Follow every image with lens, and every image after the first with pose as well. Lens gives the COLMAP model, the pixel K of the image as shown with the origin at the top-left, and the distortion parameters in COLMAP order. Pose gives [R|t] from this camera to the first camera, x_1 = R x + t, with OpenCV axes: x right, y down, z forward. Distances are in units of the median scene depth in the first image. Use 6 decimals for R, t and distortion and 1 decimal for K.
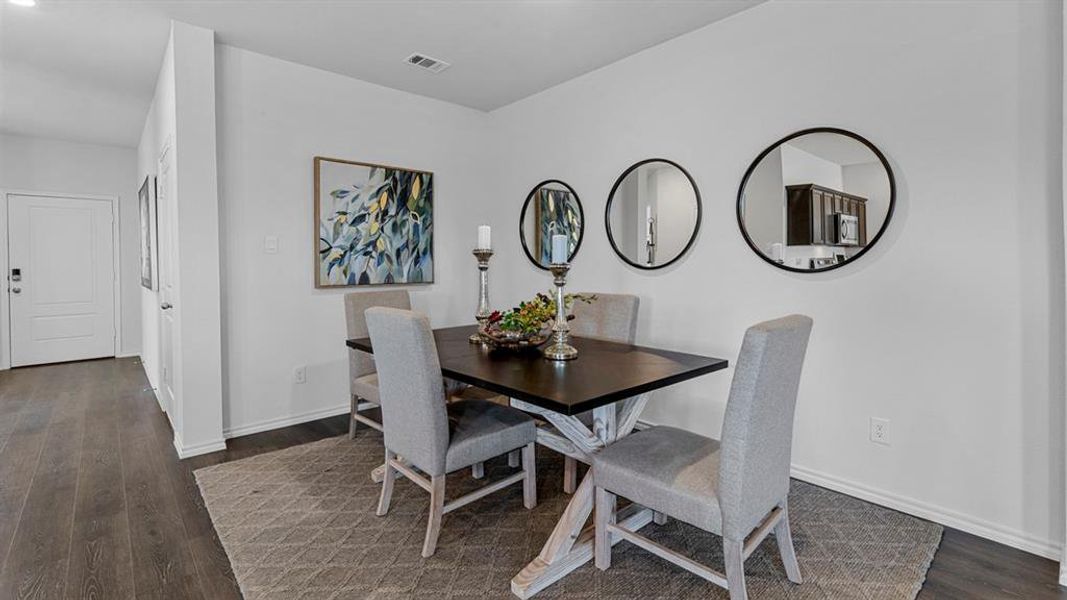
lens RADIAL K [[480.6, 0, 533.4], [0, 480.6, 269.3], [0, 0, 1]] dist [0.001729, 0.000189]
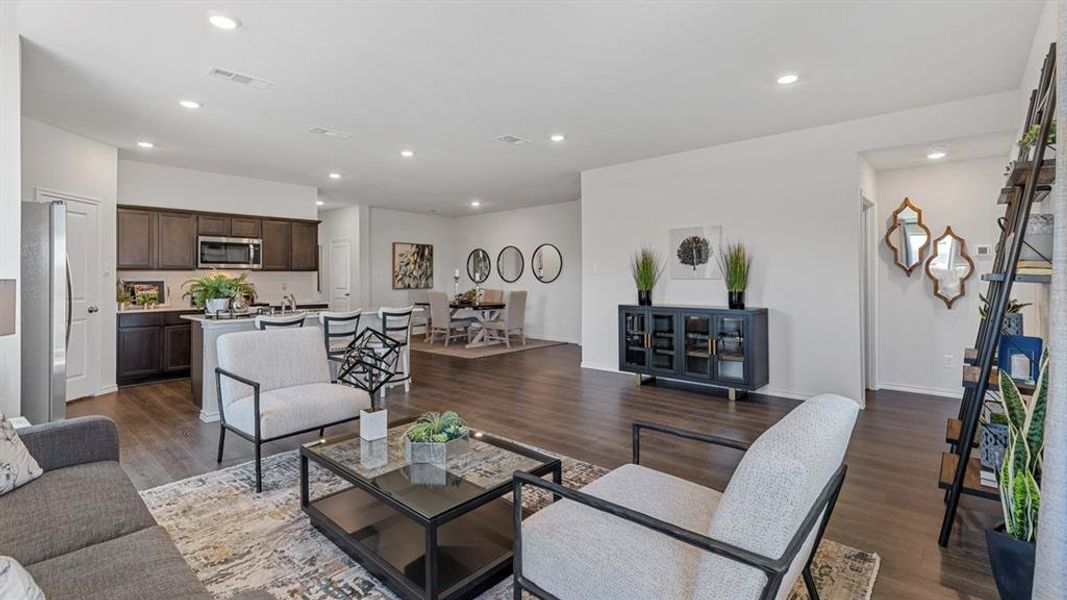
lens RADIAL K [[480.6, 0, 533.4], [0, 480.6, 269.3], [0, 0, 1]] dist [0.001729, 0.000189]
pose [[0.993735, 0.003271, 0.111714, 0.042478], [0.000805, 0.999336, -0.036420, 0.025544], [-0.111759, 0.036282, 0.993073, -1.828634]]
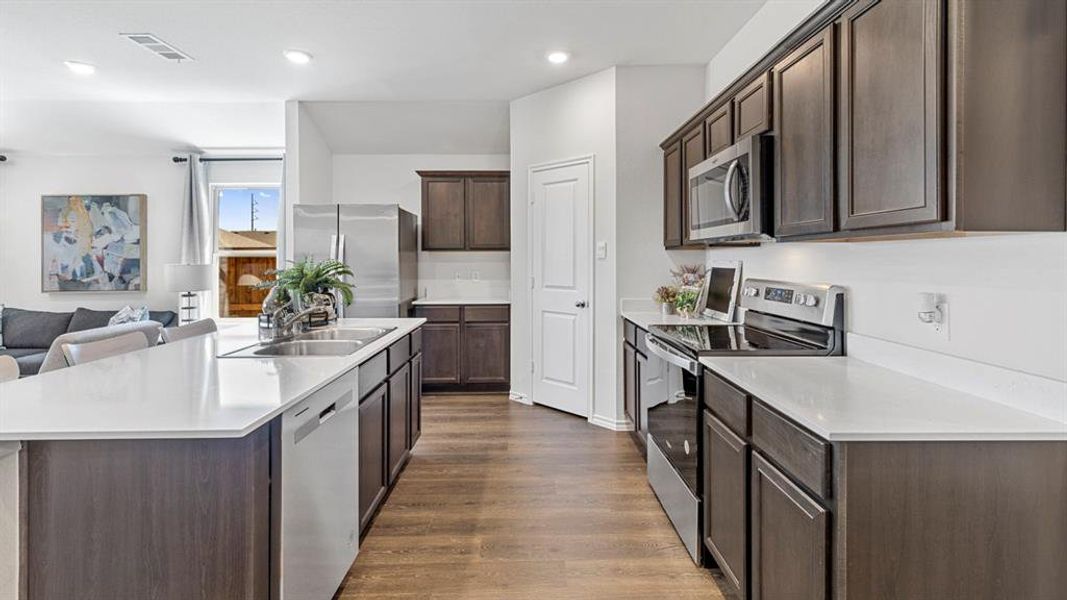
lens RADIAL K [[477.6, 0, 535.9], [0, 477.6, 258.5], [0, 0, 1]] dist [0.008523, 0.000096]
pose [[-0.657075, 0.011892, -0.753731, -0.210157], [-0.005471, 0.999774, 0.020543, -0.027340], [0.753805, 0.017622, -0.656862, 0.256622]]
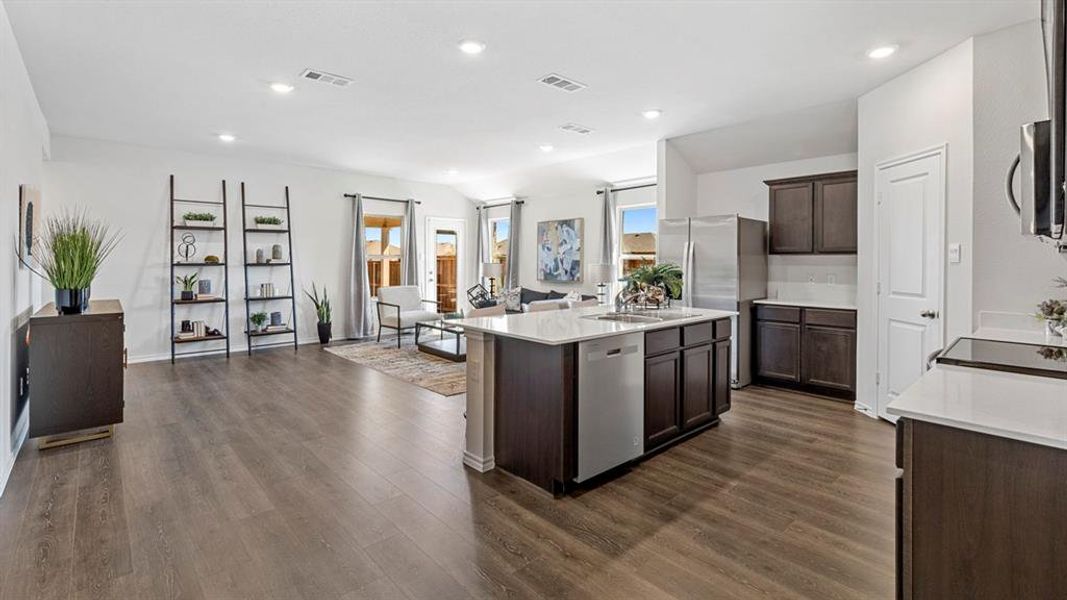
lens RADIAL K [[477.6, 0, 535.9], [0, 477.6, 258.5], [0, 0, 1]] dist [0.008523, 0.000096]
pose [[-0.999939, 0.003697, -0.010412, -0.287446], [0.003549, 0.999892, 0.014239, -0.030454], [0.010463, 0.014201, -0.999844, 0.556806]]
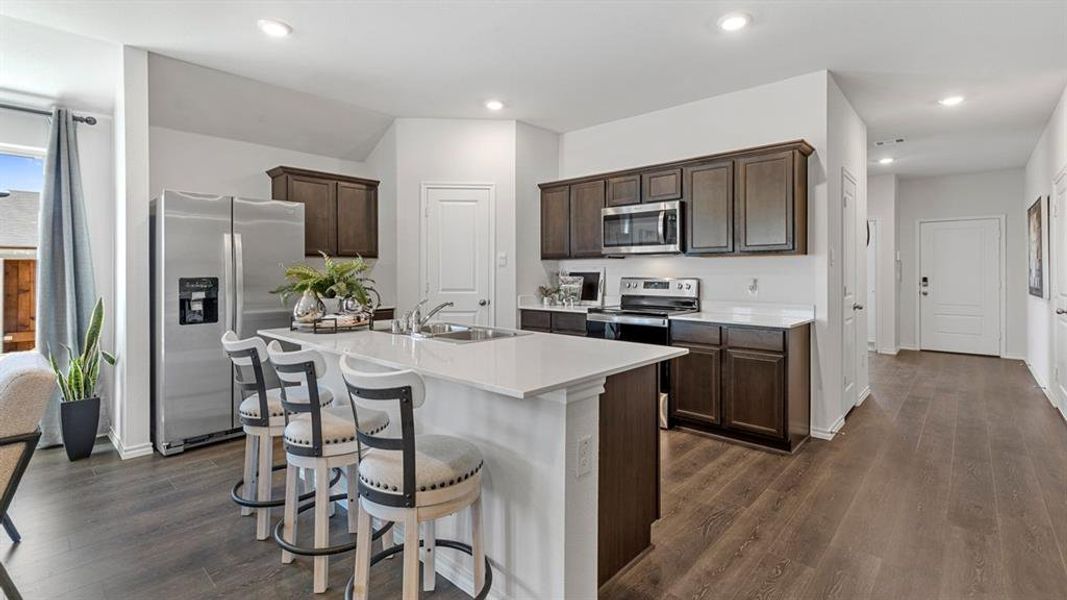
lens RADIAL K [[480.6, 0, 533.4], [0, 480.6, 269.3], [0, 0, 1]] dist [0.001729, 0.000189]
pose [[0.100729, -0.000312, -0.994914, 0.229706], [-0.019870, 0.999800, -0.002325, 0.002608], [0.994715, 0.020003, 0.100703, -0.333559]]
